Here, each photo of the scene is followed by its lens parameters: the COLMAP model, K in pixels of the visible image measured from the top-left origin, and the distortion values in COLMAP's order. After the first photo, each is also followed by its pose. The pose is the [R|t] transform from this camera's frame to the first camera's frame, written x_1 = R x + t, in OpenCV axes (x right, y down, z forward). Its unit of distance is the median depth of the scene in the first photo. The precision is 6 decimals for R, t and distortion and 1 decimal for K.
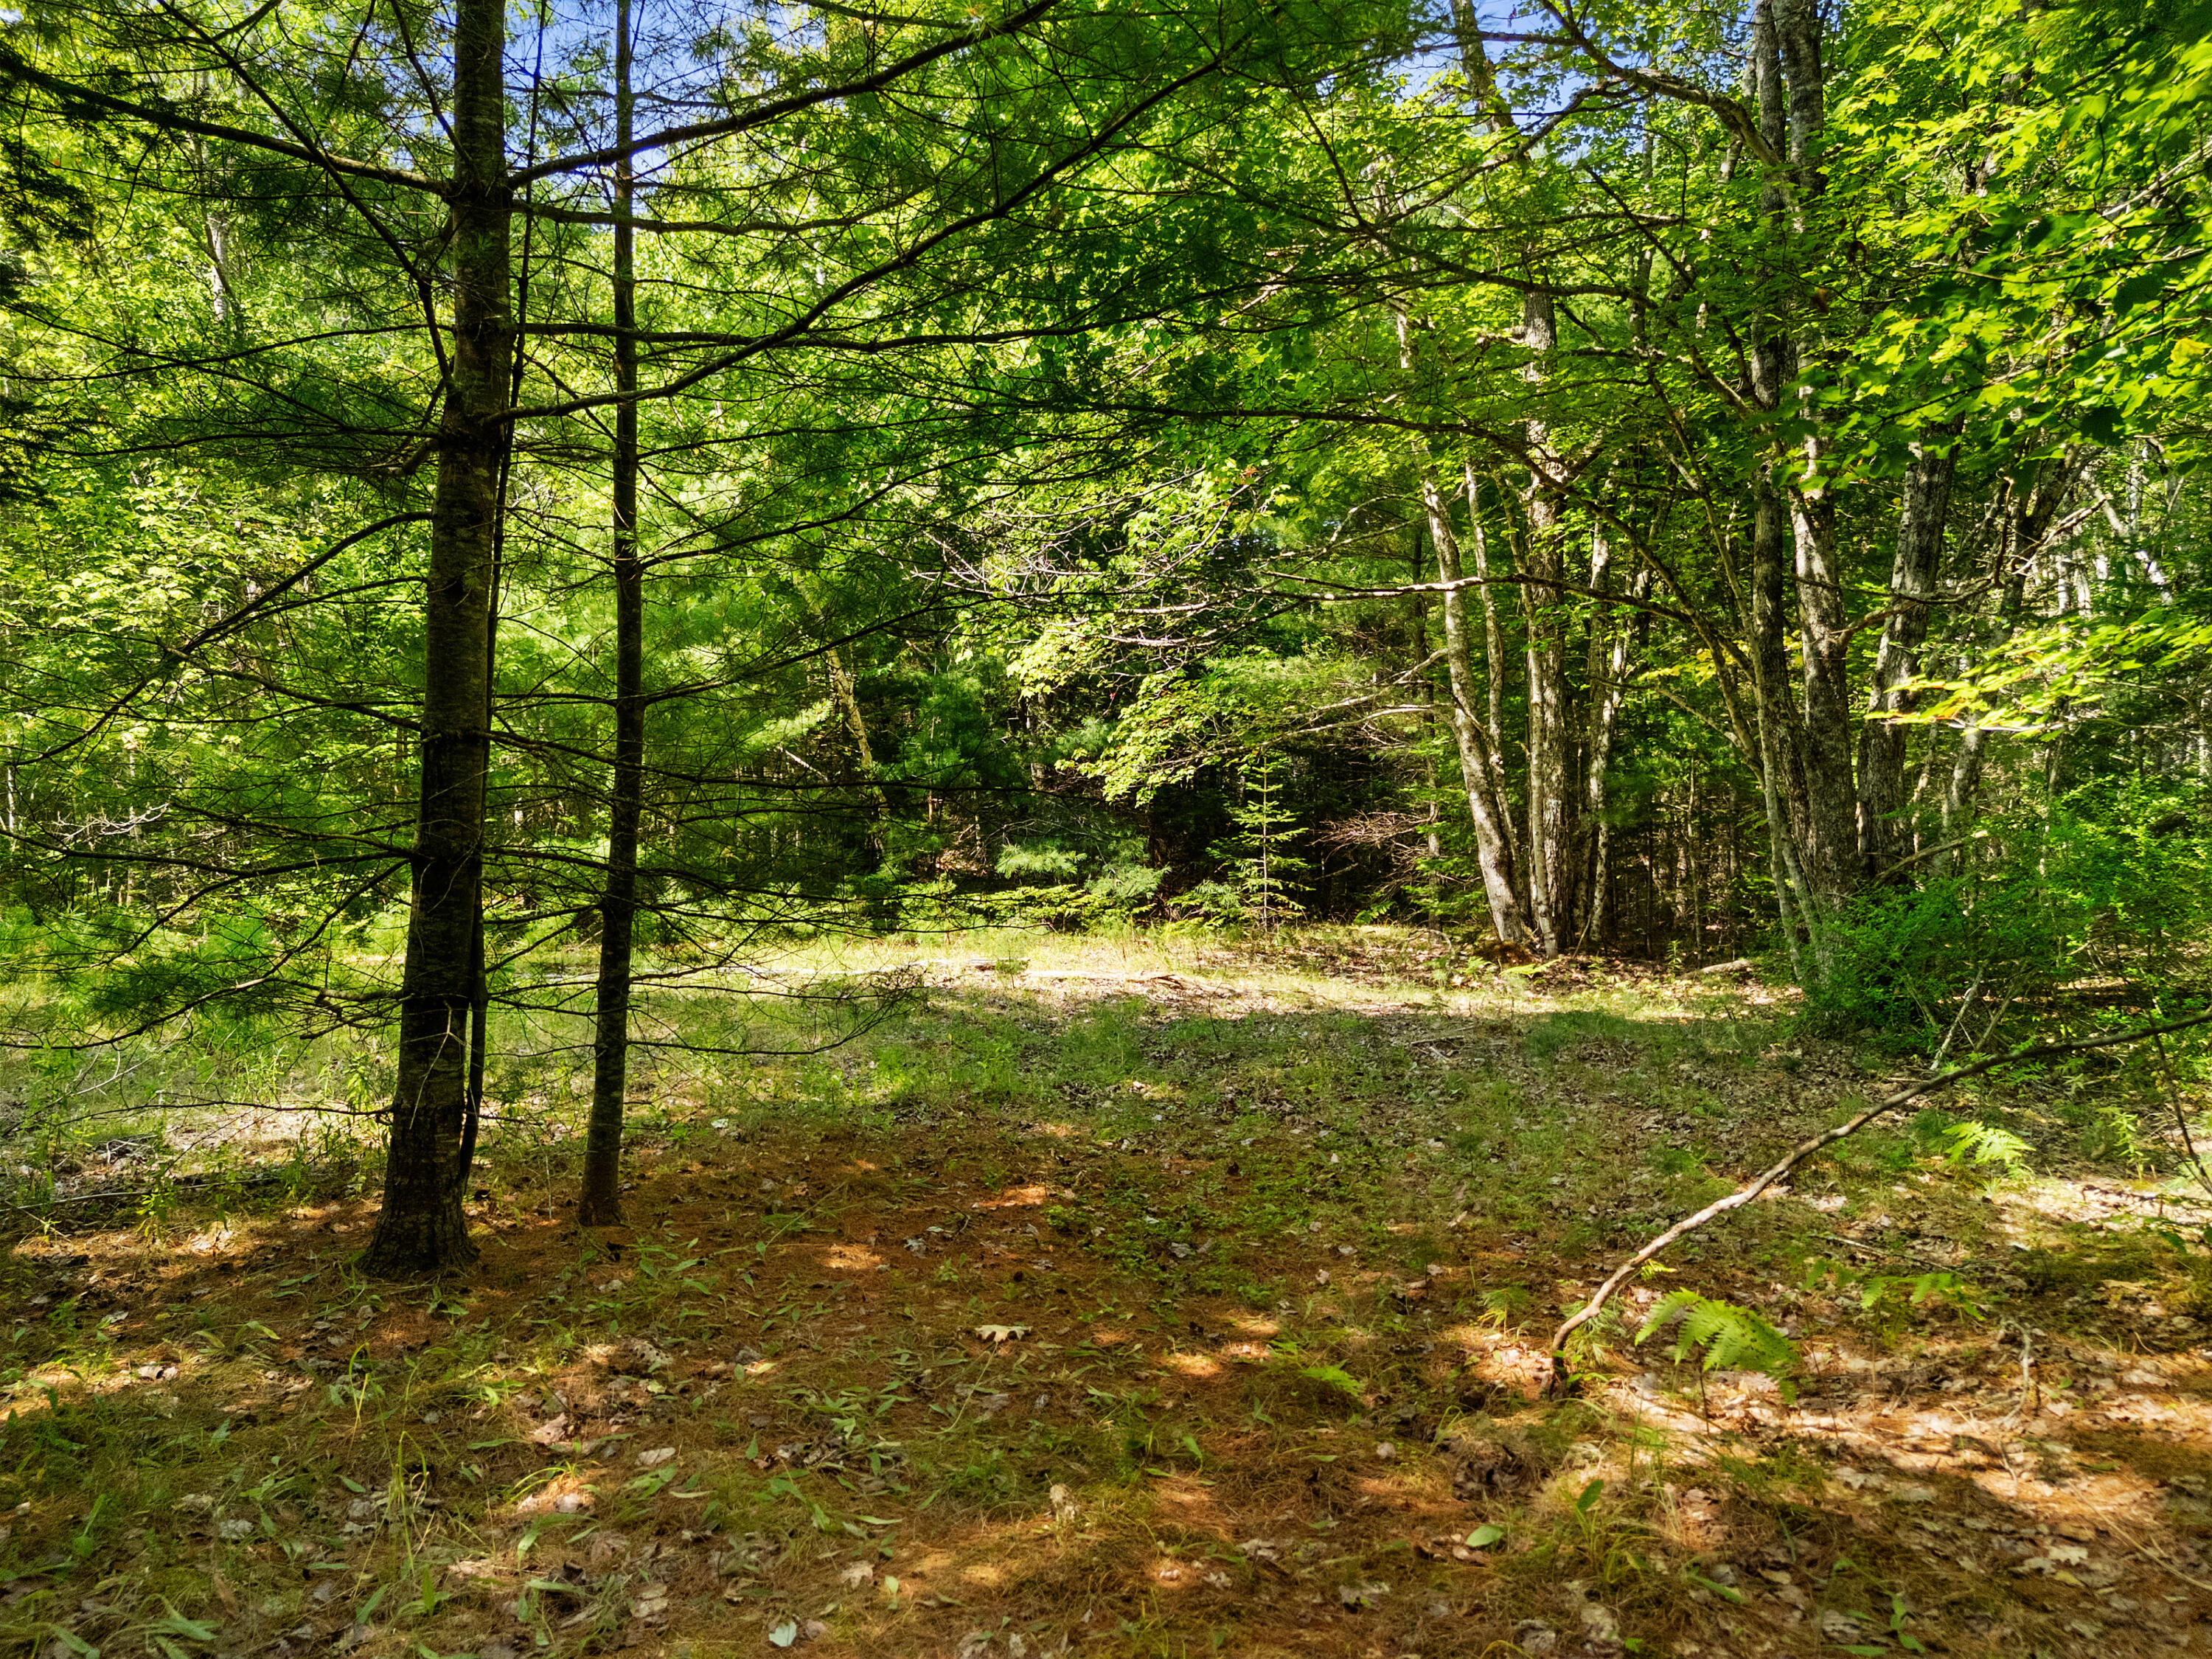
lens RADIAL K [[1538.8, 0, 1095.7], [0, 1538.8, 830.2], [0, 0, 1]] dist [0.000760, -0.002851]
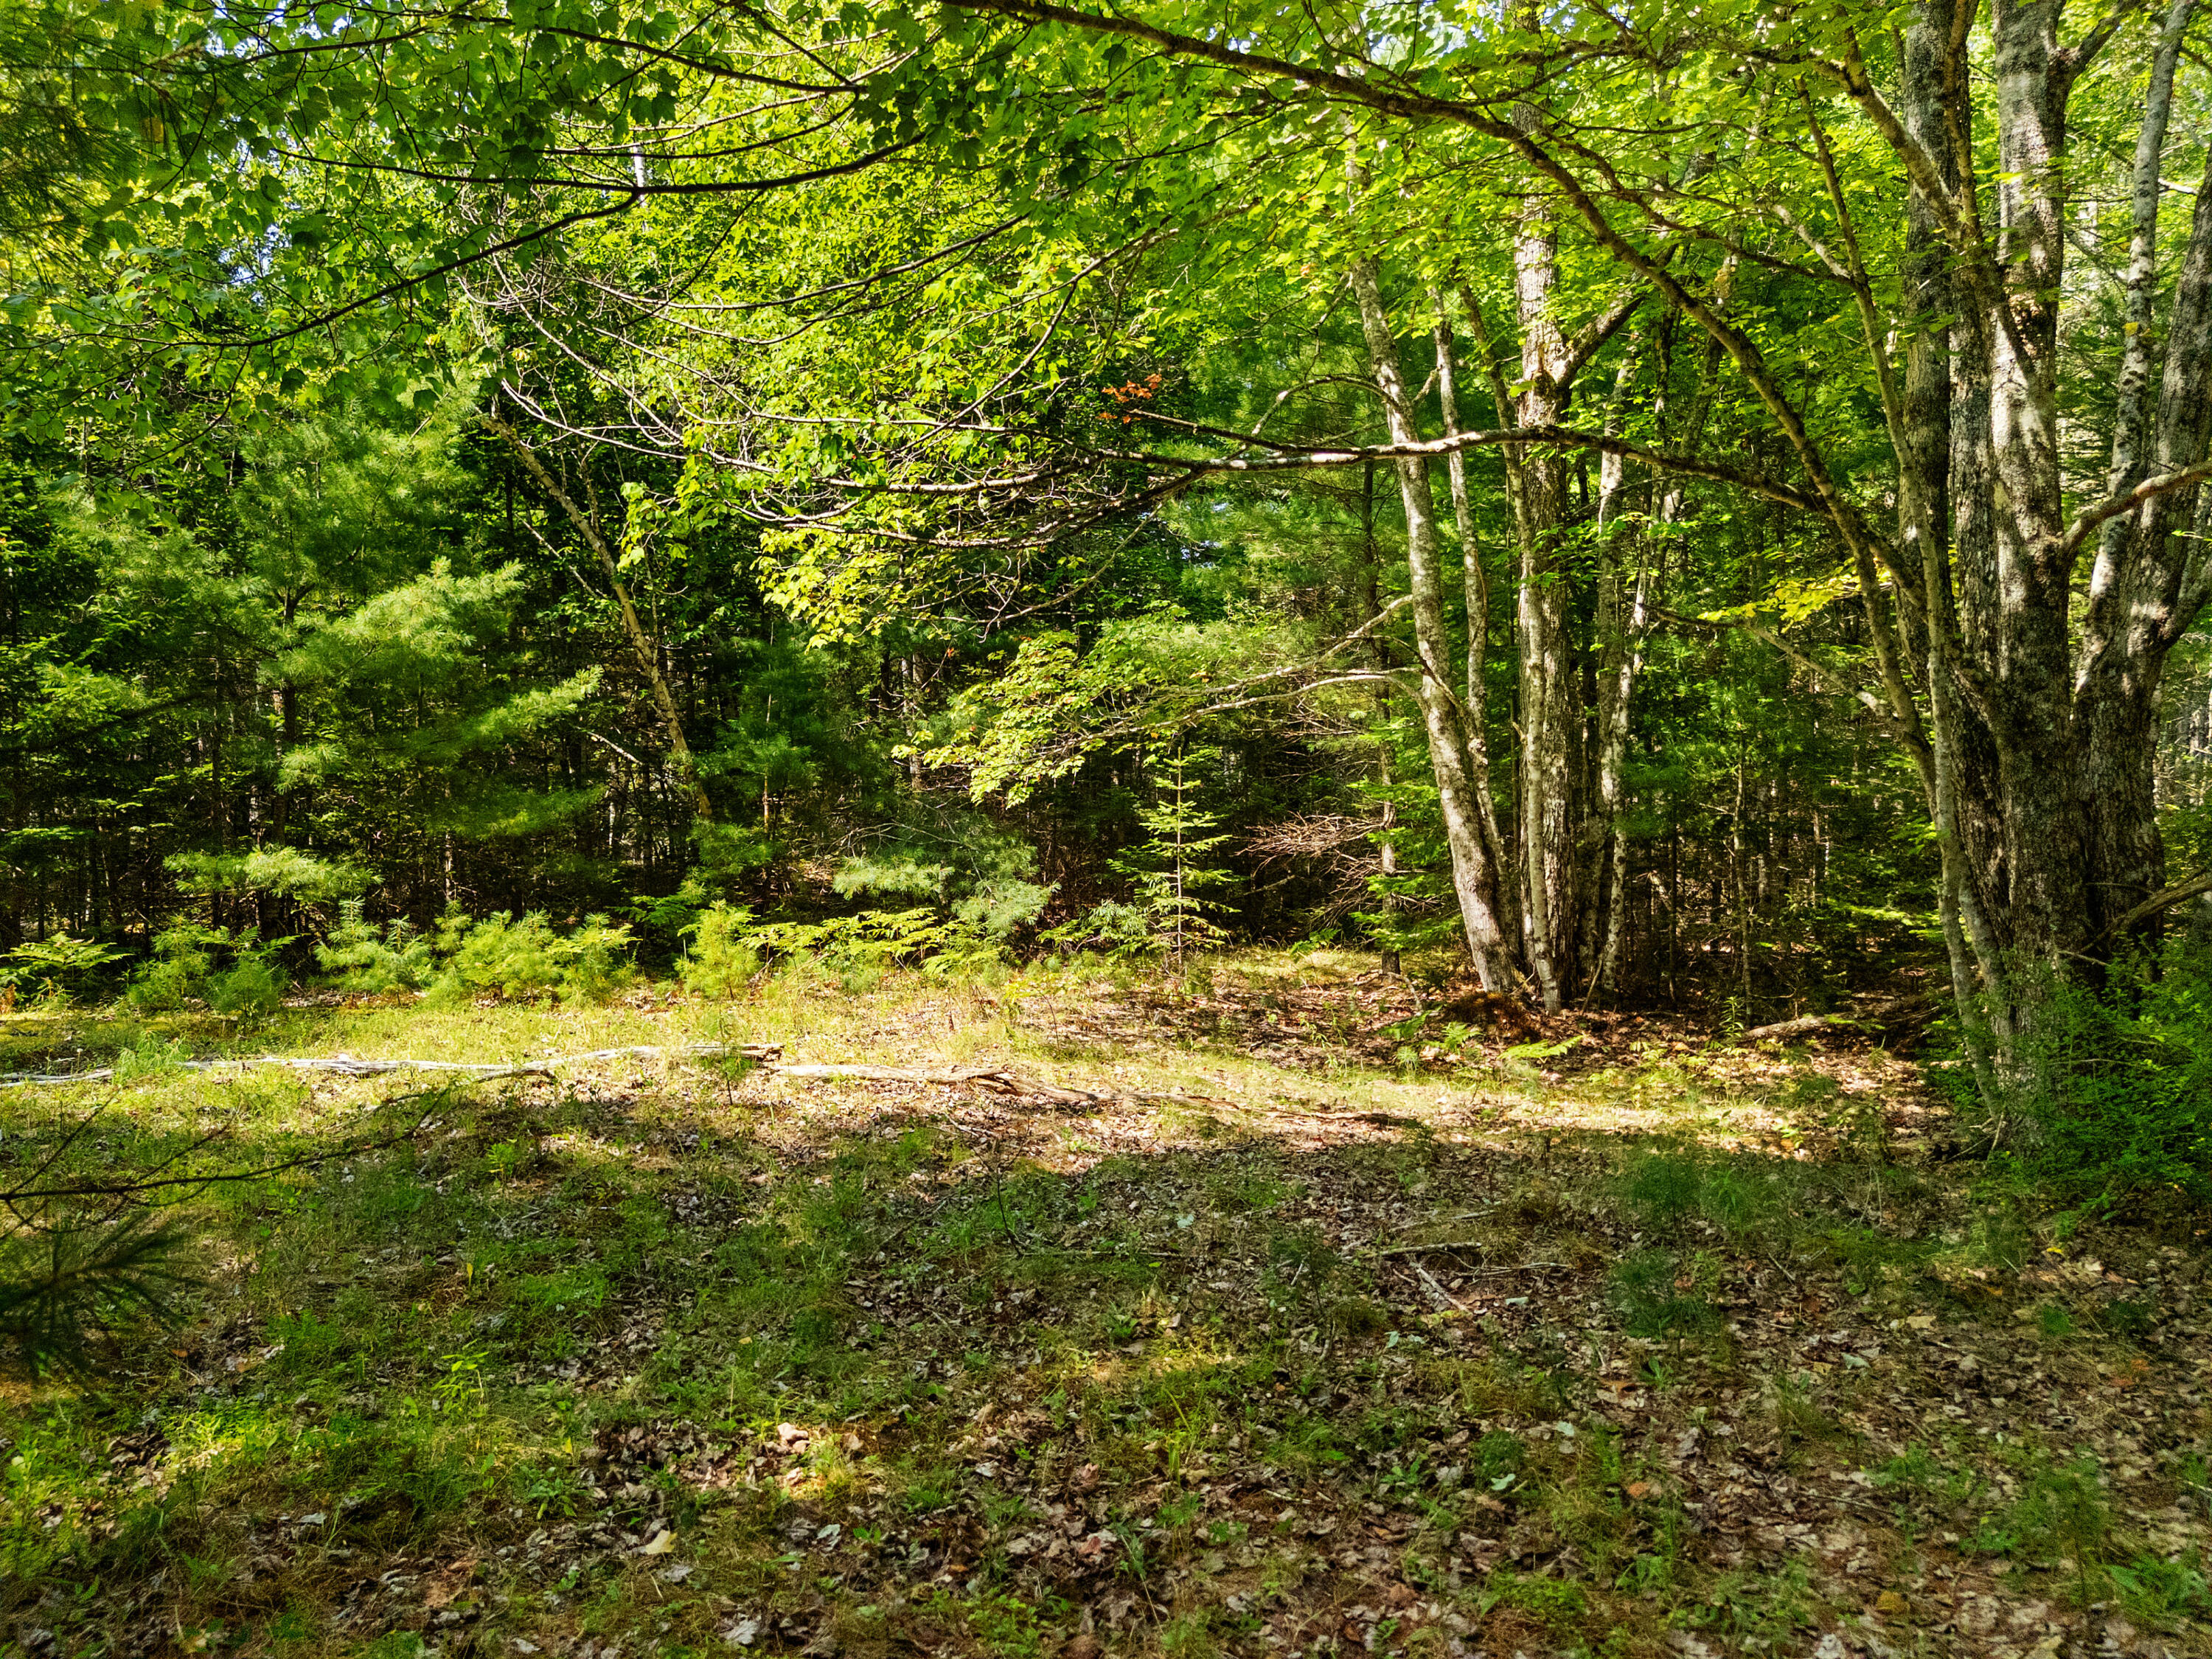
lens RADIAL K [[1538.8, 0, 1109.5], [0, 1538.8, 825.9], [0, 0, 1]] dist [0.000760, -0.002851]
pose [[0.998897, 0.000241, 0.046944, 0.043674], [-0.000094, 0.999995, -0.003148, -0.004257], [-0.046944, 0.003140, 0.998893, 0.239720]]
